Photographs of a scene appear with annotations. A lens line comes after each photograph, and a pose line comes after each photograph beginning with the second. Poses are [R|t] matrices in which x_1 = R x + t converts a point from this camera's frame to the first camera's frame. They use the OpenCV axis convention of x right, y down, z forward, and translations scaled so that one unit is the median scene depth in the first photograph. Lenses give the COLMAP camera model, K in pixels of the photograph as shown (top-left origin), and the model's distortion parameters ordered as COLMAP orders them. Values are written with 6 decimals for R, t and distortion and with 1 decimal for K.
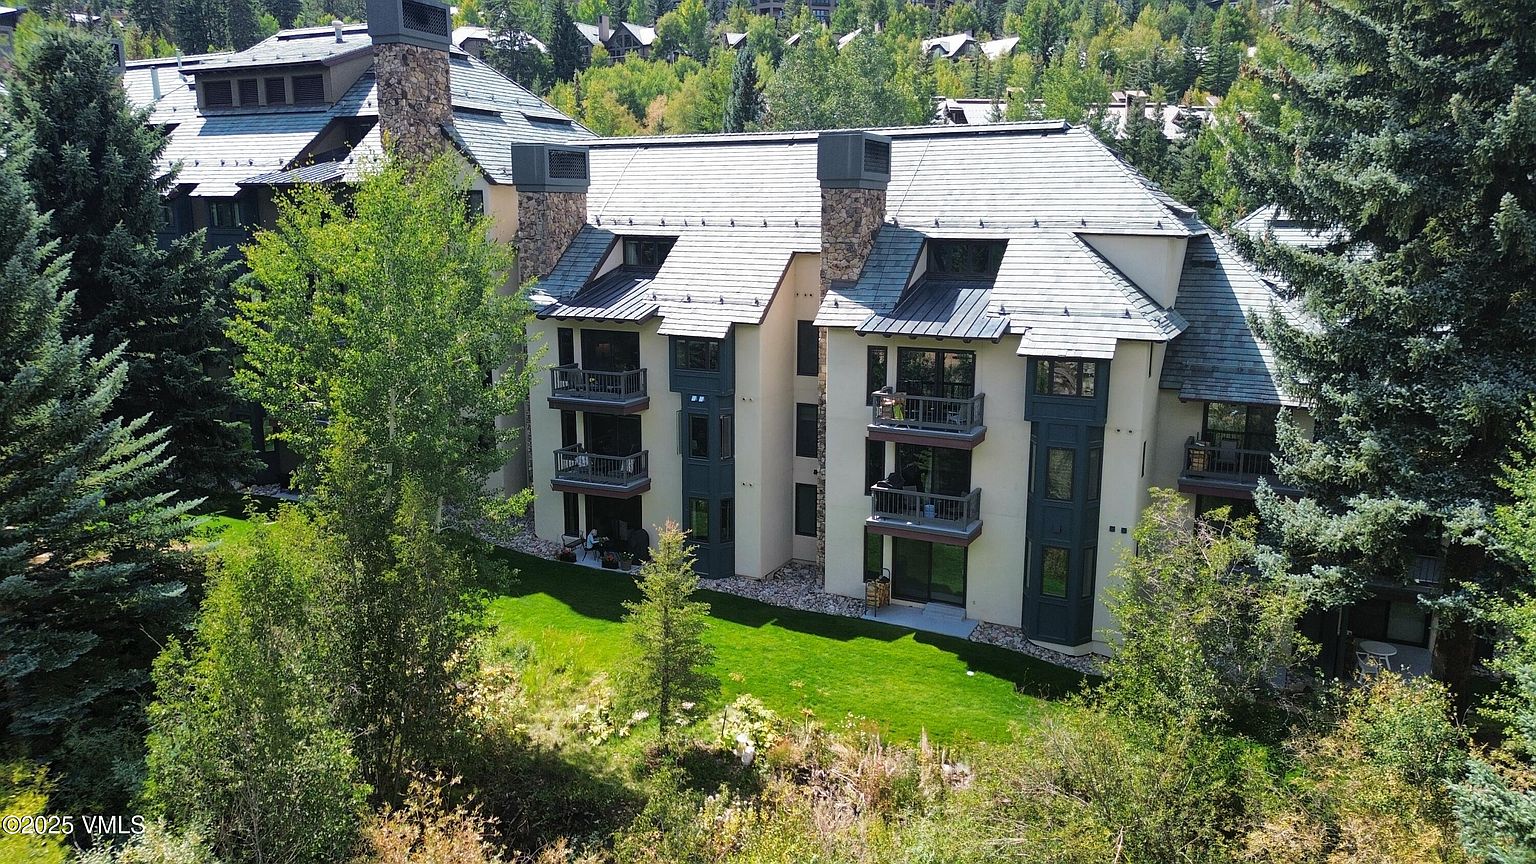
lens RADIAL K [[1066.9, 0, 768.7], [0, 1066.9, 432.7], [0, 0, 1]] dist [0.000202, -0.000159]
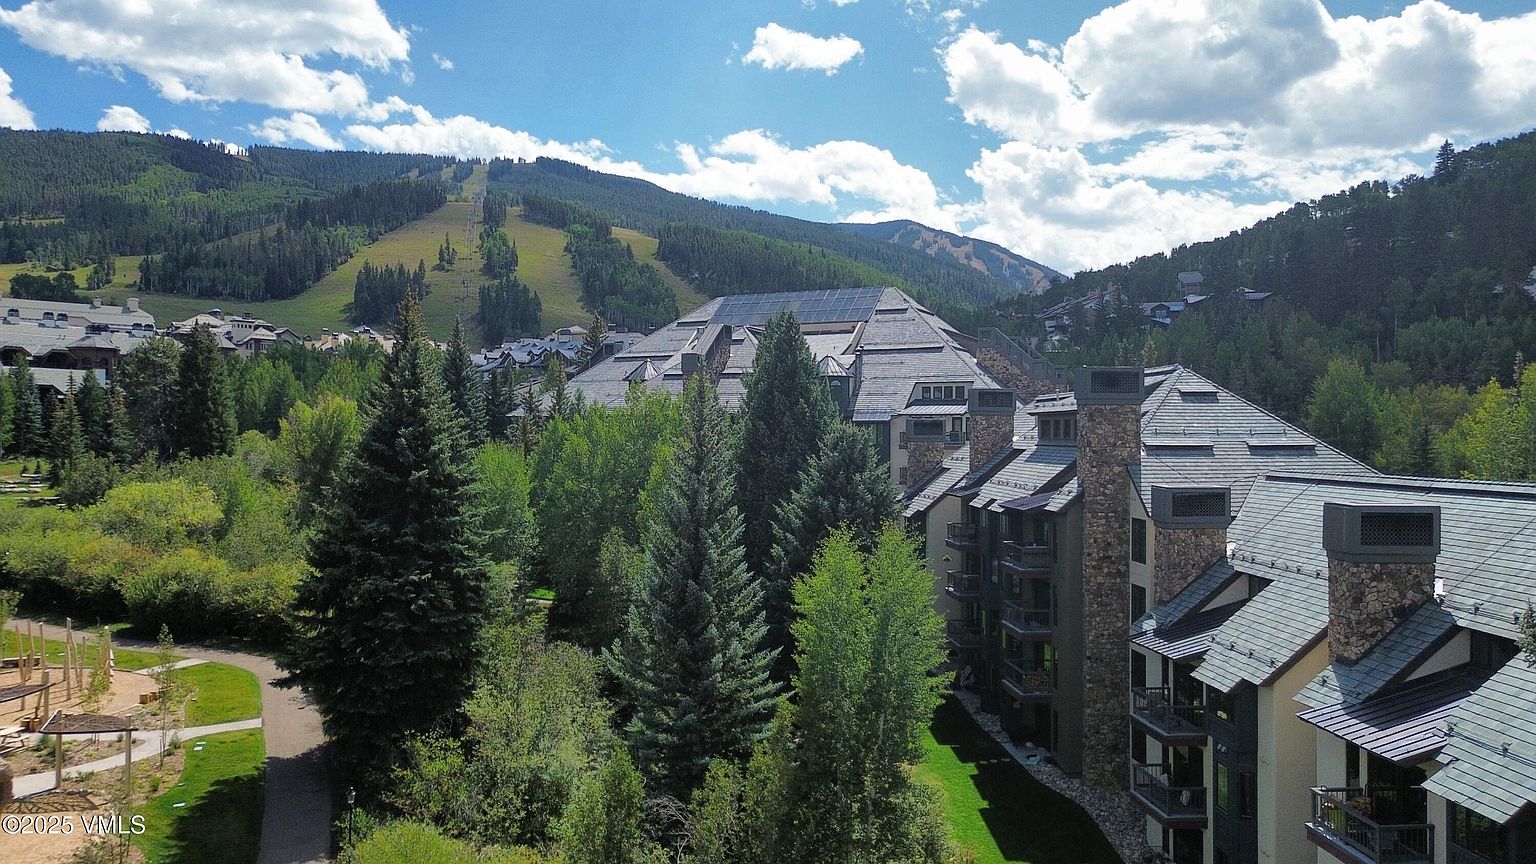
lens RADIAL K [[1066.9, 0, 768.3], [0, 1066.9, 433.4], [0, 0, 1]] dist [0.000202, -0.000159]
pose [[0.467281, -0.003478, -0.884102, 0.580354], [-0.175050, 0.979831, -0.096376, -0.138358], [0.866606, 0.199797, 0.457247, 0.093203]]
